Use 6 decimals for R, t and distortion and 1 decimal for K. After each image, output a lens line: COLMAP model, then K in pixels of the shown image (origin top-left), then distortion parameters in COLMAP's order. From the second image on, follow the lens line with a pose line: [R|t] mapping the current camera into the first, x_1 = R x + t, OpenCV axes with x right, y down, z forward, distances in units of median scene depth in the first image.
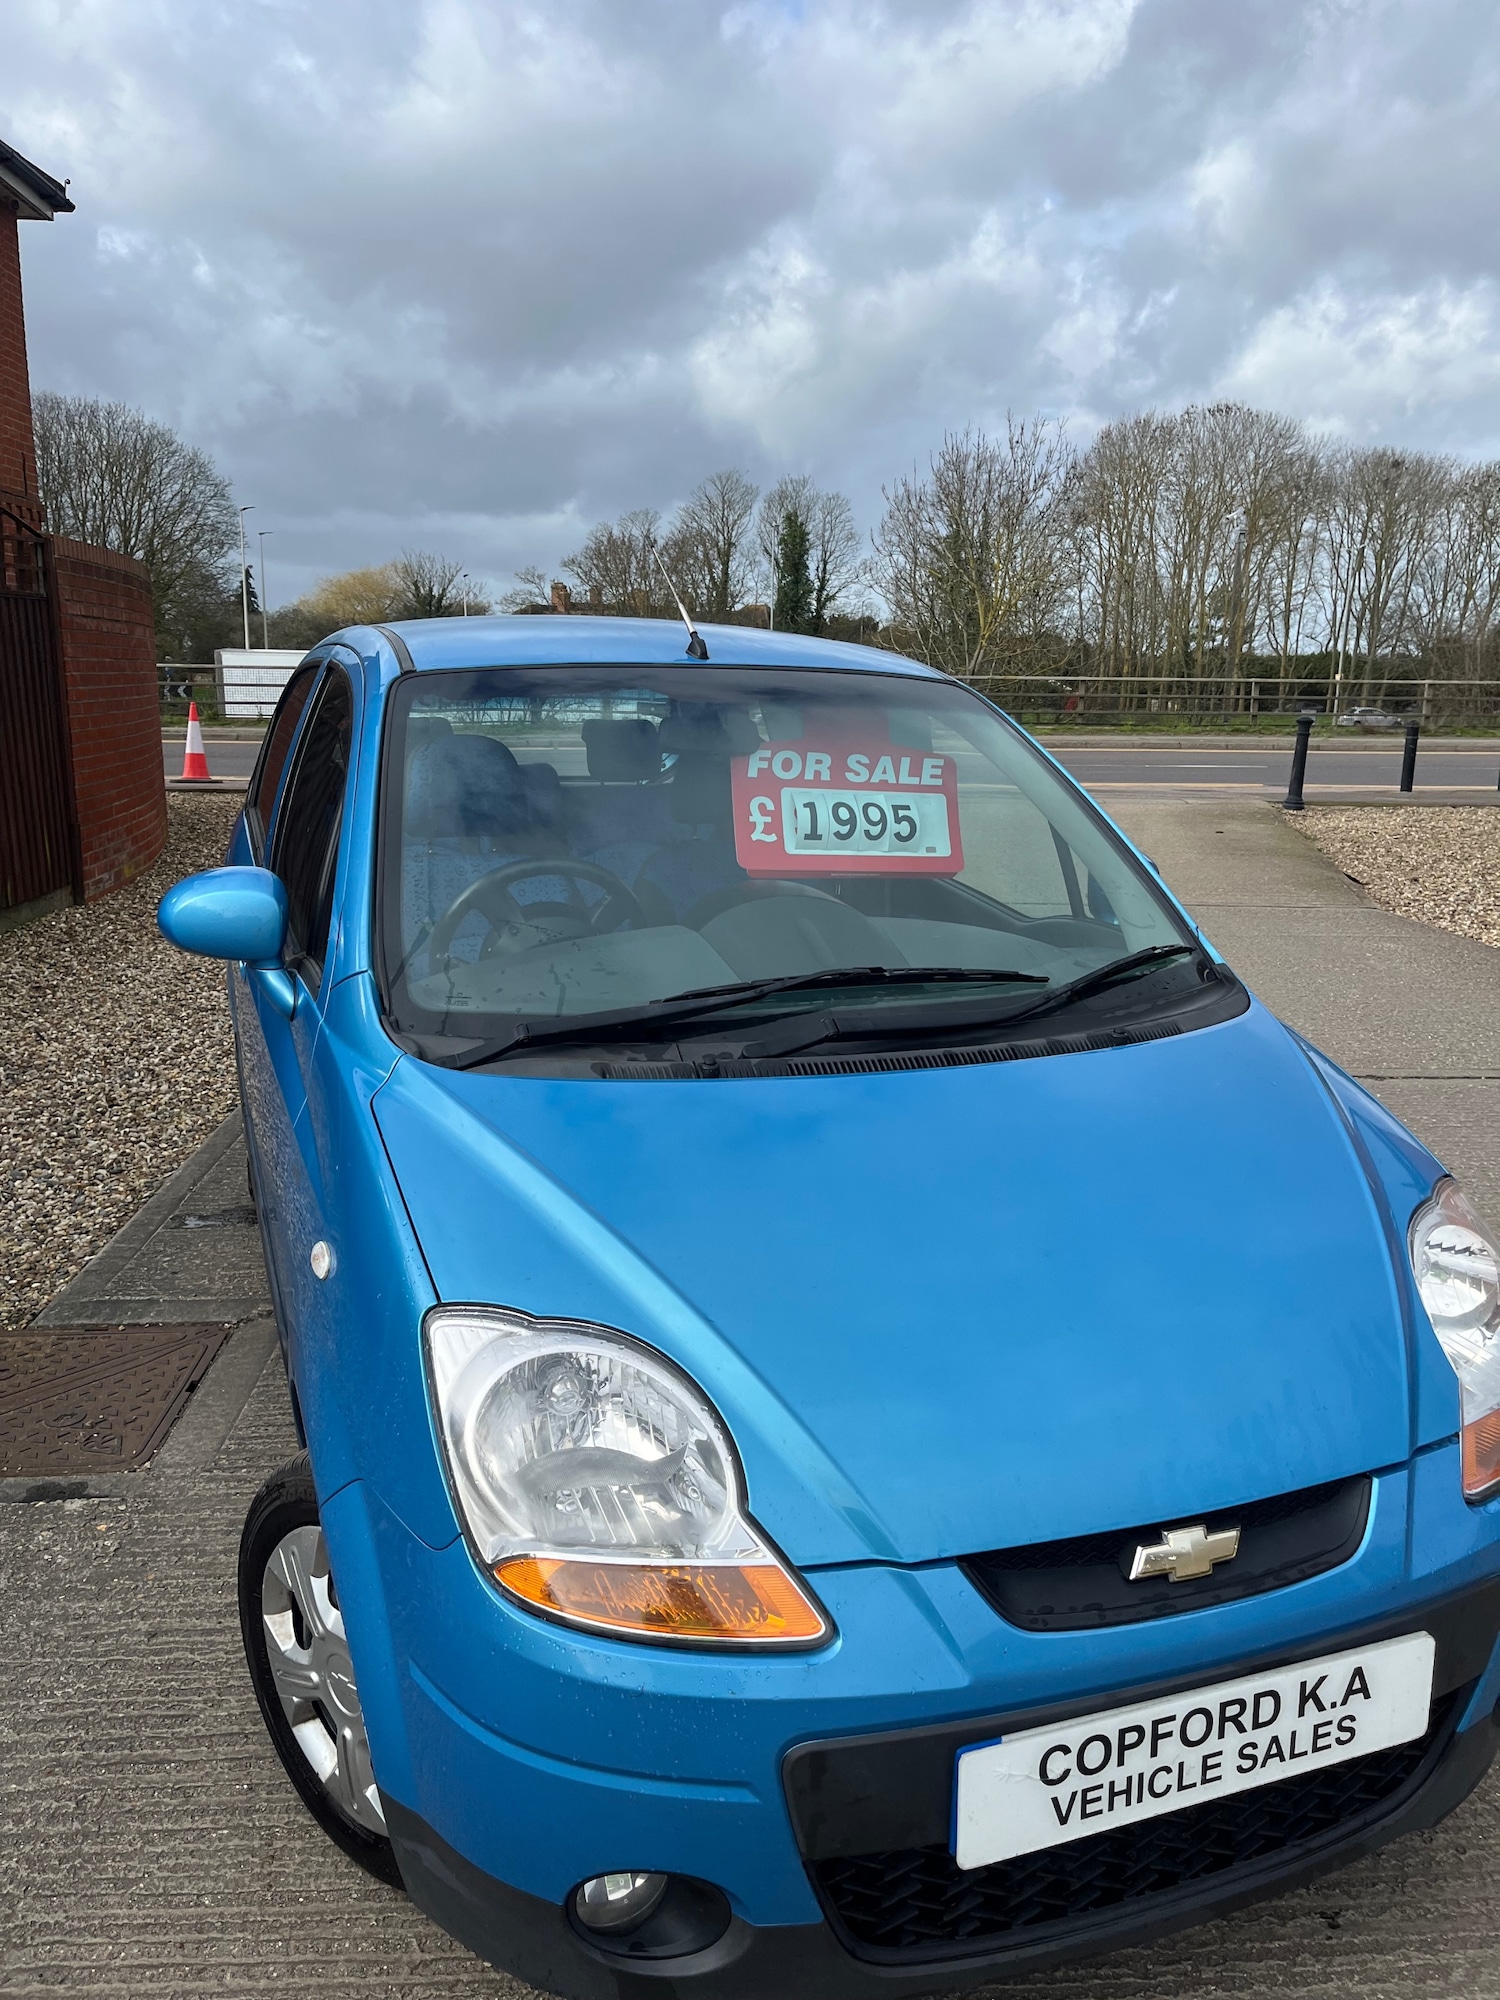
lens RADIAL K [[1508.3, 0, 741.6], [0, 1508.3, 1011.9], [0, 0, 1]] dist [0.072768, -0.100011]
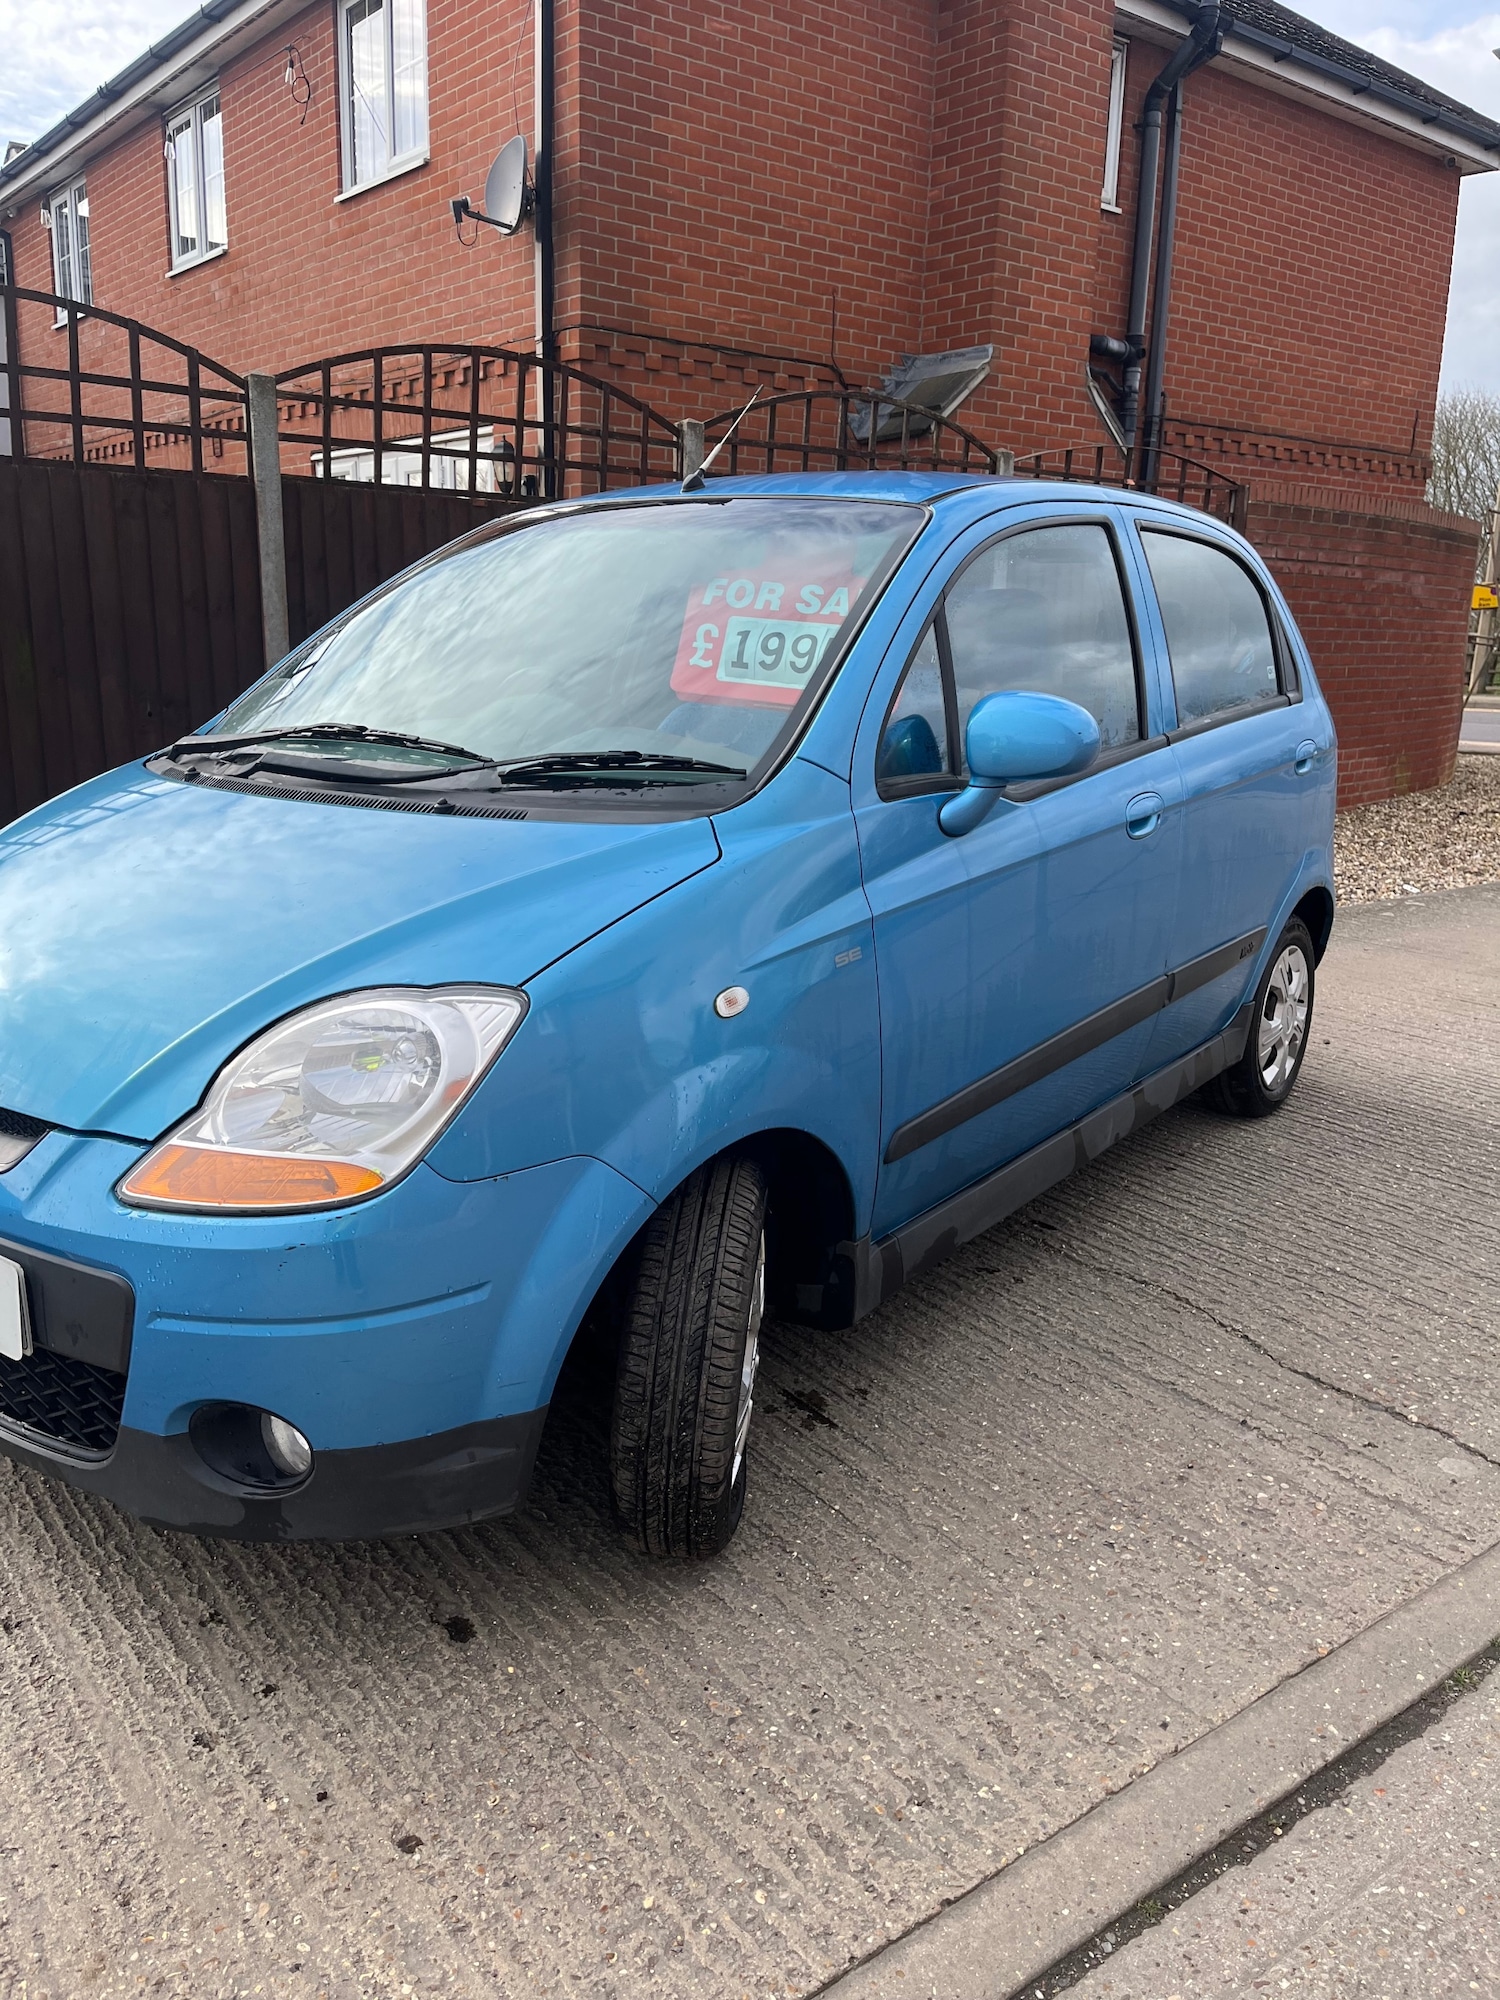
lens RADIAL K [[1532.5, 0, 738.6], [0, 1532.5, 1009.5], [0, 0, 1]] dist [0.050664, -0.010850]
pose [[0.560951, 0.200998, -0.803077, 0.788072], [-0.198881, 0.974387, 0.104956, 0.000820], [0.803604, 0.100842, 0.586559, 0.361290]]
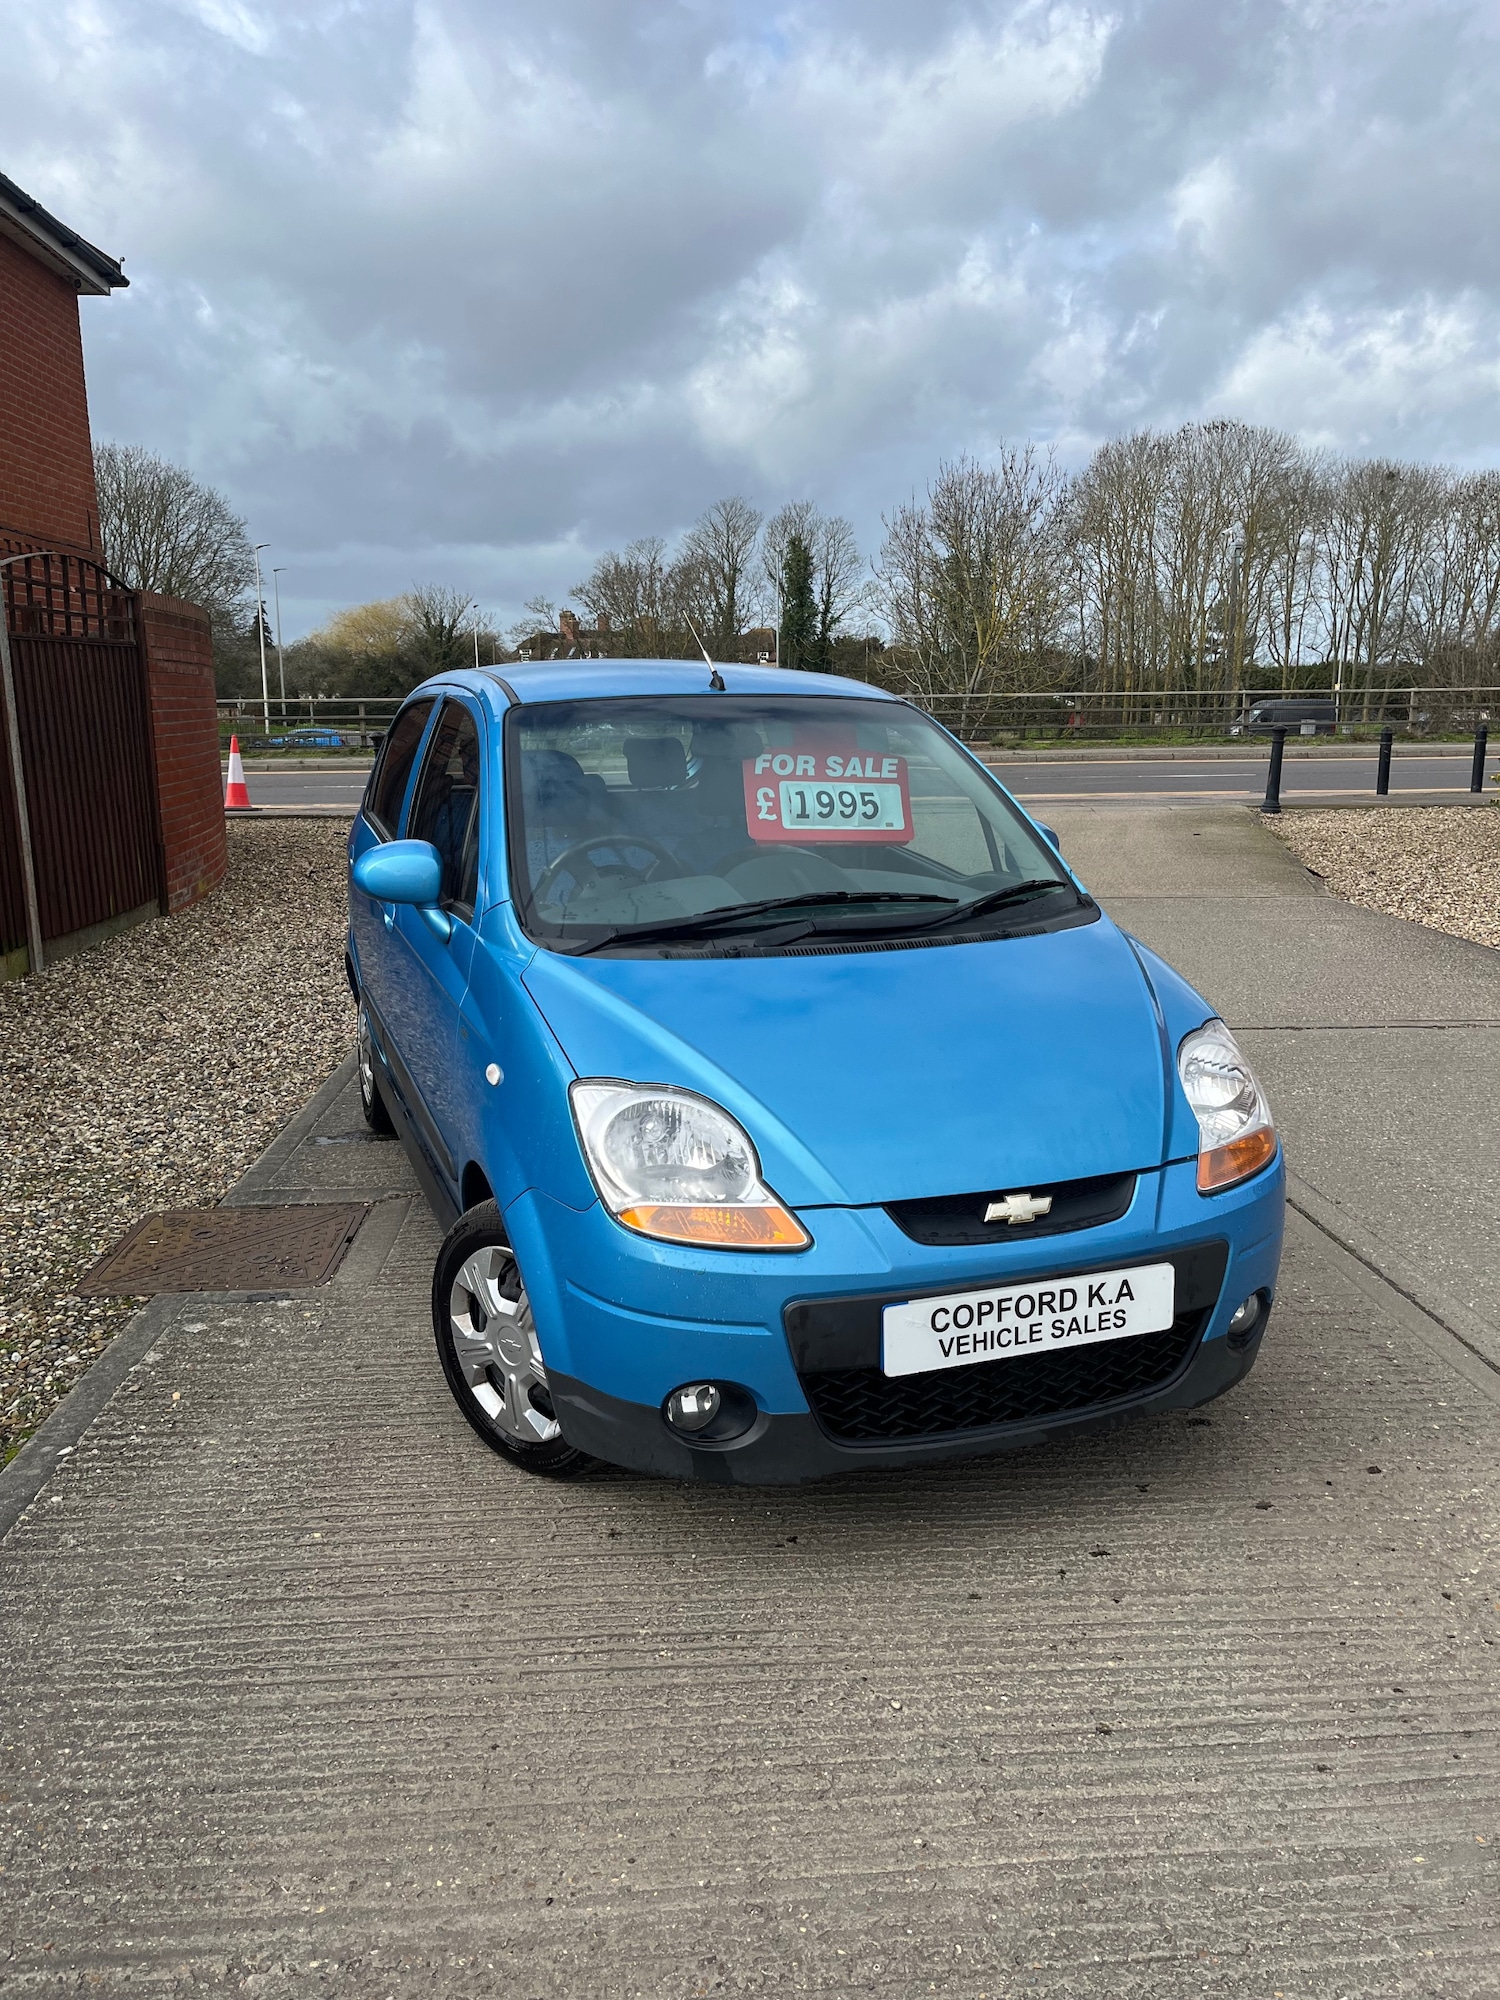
lens RADIAL K [[1532.5, 0, 738.6], [0, 1532.5, 1009.5], [0, 0, 1]] dist [0.050664, -0.010850]
pose [[0.999744, -0.019882, -0.010825, 0.000033], [0.019678, 0.999634, -0.018585, 0.074499], [0.011191, 0.018367, 0.999769, -0.348227]]
